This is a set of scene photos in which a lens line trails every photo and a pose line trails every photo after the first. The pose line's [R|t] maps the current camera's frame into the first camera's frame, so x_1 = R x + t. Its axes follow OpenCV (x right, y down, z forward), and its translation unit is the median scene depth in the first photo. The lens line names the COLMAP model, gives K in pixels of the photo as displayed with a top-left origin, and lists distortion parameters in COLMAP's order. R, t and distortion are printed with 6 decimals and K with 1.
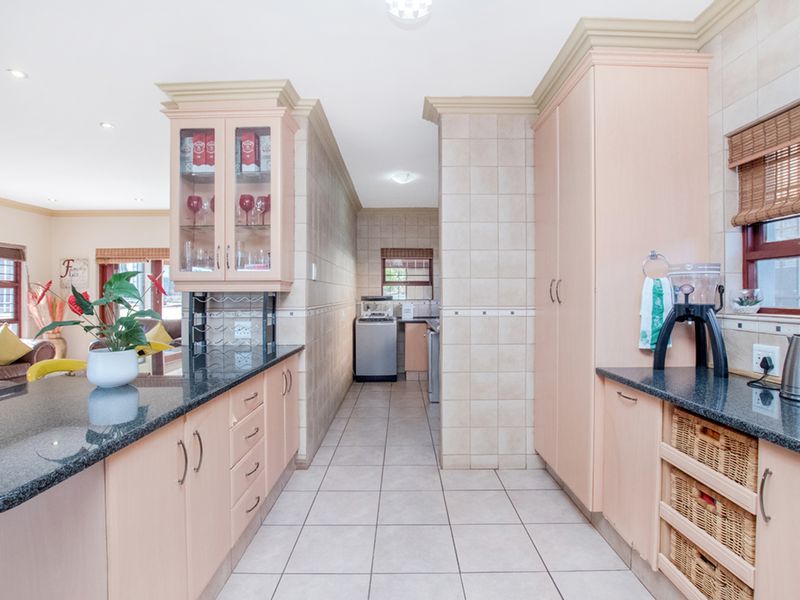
lens RADIAL K [[432.6, 0, 400.0], [0, 432.6, 300.0], [0, 0, 1]] dist [-0.006843, -0.000854]
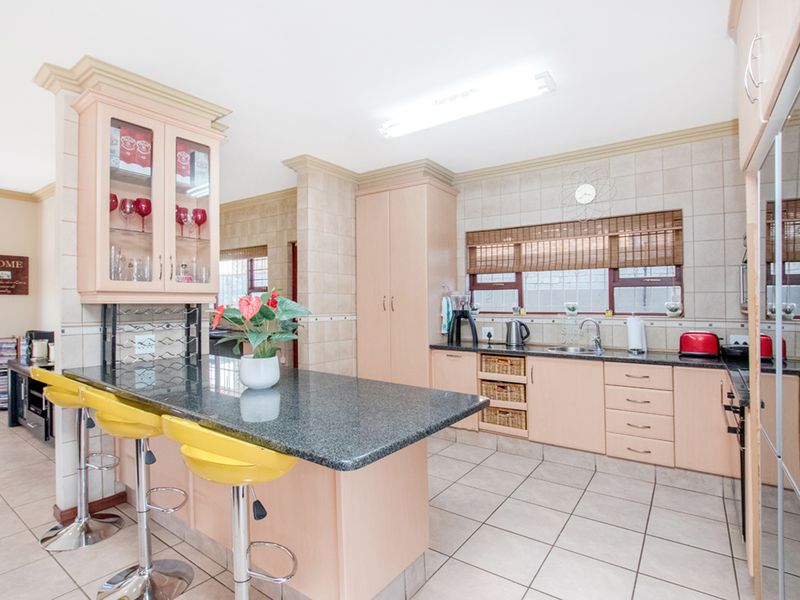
lens RADIAL K [[416.6, 0, 402.6], [0, 416.6, 312.4], [0, 0, 1]] dist [0.013841, 0.000724]
pose [[0.591181, -0.013775, 0.806421, -0.756709], [0.007379, 0.999905, 0.011670, -0.004197], [-0.806505, -0.000948, 0.591226, 0.015010]]
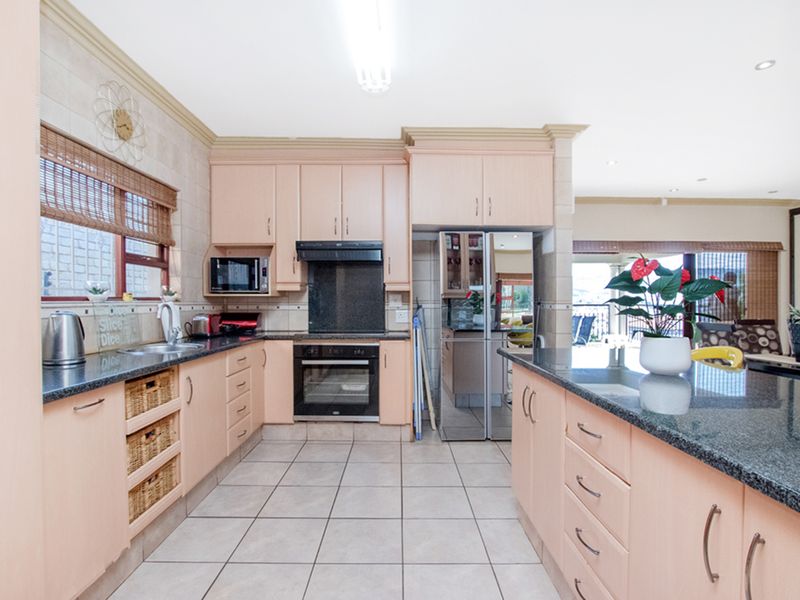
lens RADIAL K [[432.6, 0, 400.0], [0, 432.6, 300.0], [0, 0, 1]] dist [-0.006843, -0.000854]
pose [[-0.999876, 0.000966, 0.015701, -0.046667], [0.001279, 0.999800, 0.019949, 0.005253], [-0.015679, 0.019967, -0.999678, 1.116264]]
